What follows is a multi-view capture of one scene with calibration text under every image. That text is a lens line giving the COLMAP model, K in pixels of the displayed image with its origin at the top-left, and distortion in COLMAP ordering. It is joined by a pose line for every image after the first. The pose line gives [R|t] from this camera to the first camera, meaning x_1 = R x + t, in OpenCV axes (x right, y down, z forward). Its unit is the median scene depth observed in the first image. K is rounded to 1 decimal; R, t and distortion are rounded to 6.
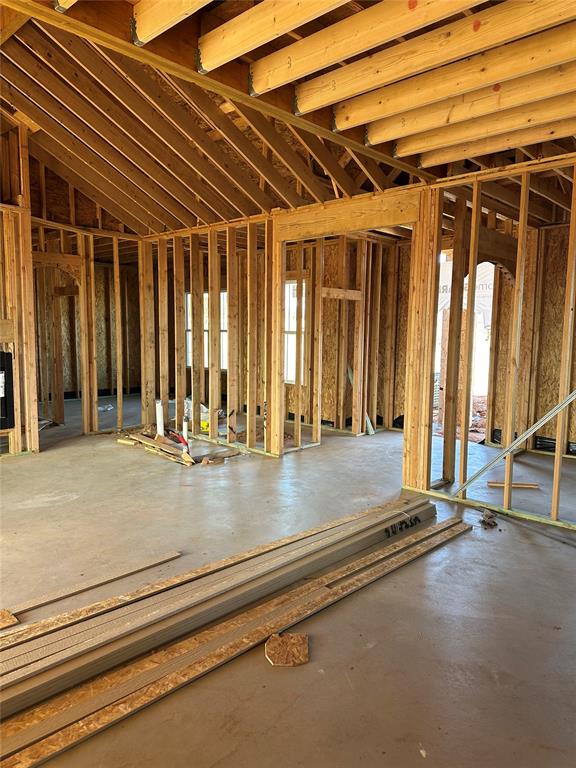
lens RADIAL K [[545.2, 0, 291.3], [0, 545.2, 383.7], [0, 0, 1]] dist [0.062119, -0.033439]
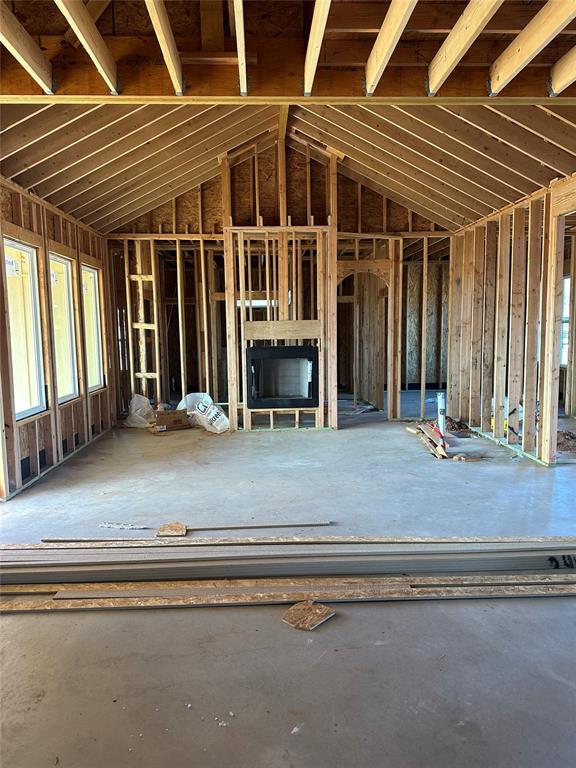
lens RADIAL K [[545.2, 0, 290.1], [0, 545.2, 385.9], [0, 0, 1]] dist [0.062119, -0.033439]
pose [[0.722171, 0.052793, -0.689697, 0.268582], [-0.045675, 0.998547, 0.028608, 0.000540], [0.690205, 0.010842, 0.723533, 0.072618]]
